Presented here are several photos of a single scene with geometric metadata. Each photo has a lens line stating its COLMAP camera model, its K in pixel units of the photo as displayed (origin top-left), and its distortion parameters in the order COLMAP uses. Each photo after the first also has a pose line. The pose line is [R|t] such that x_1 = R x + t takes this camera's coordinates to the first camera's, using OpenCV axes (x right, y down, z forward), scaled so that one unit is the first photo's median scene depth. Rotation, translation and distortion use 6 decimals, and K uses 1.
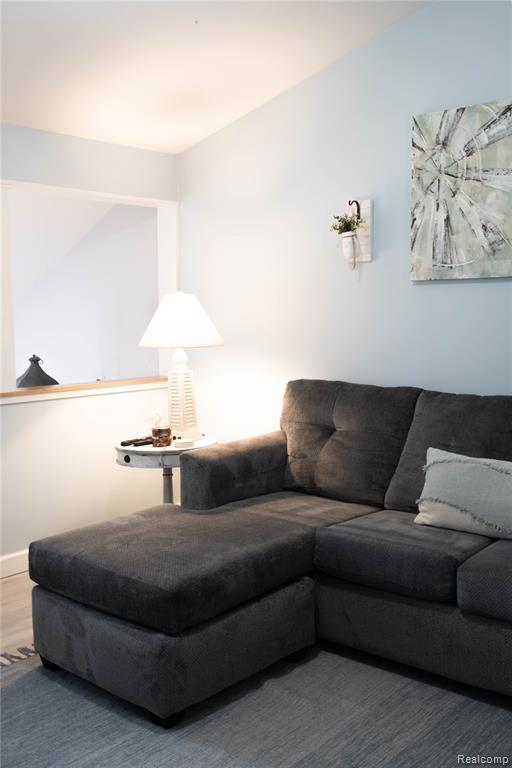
lens RADIAL K [[829.4, 0, 255.8], [0, 829.4, 381.8], [0, 0, 1]] dist [0.025643, 0.000000]
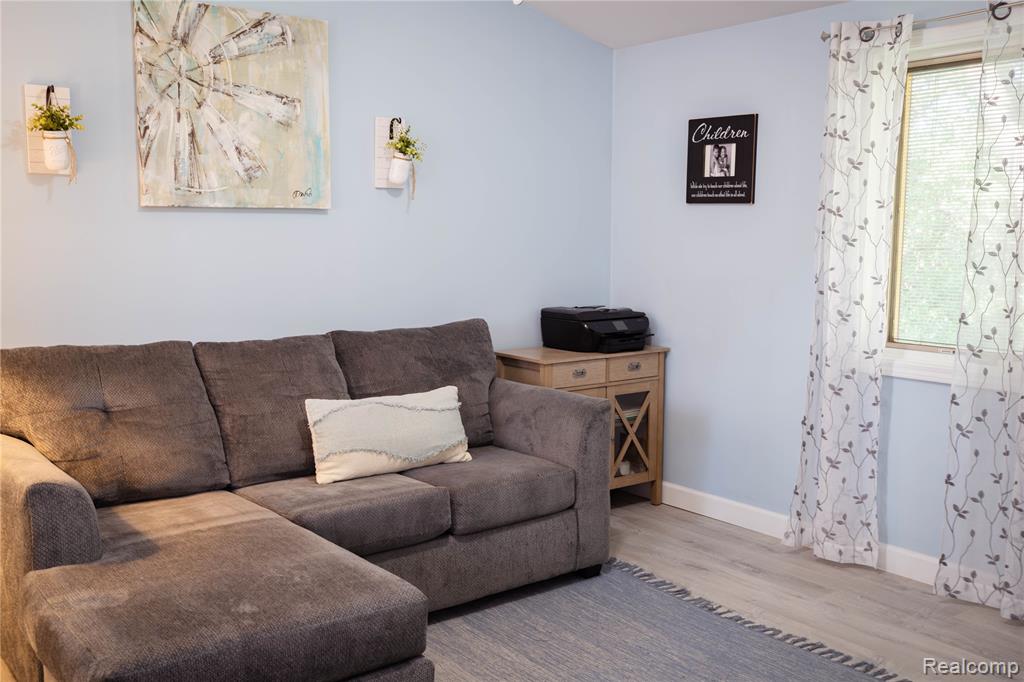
lens RADIAL K [[989.4, 0, 511.4], [0, 989.4, 343.8], [0, 0, 1]] dist [0.009387, 0.000000]
pose [[0.203651, -0.099970, 0.973926, -0.694731], [0.073503, 0.993527, 0.086612, -0.050582], [-0.976281, 0.053948, 0.209680, 0.499247]]
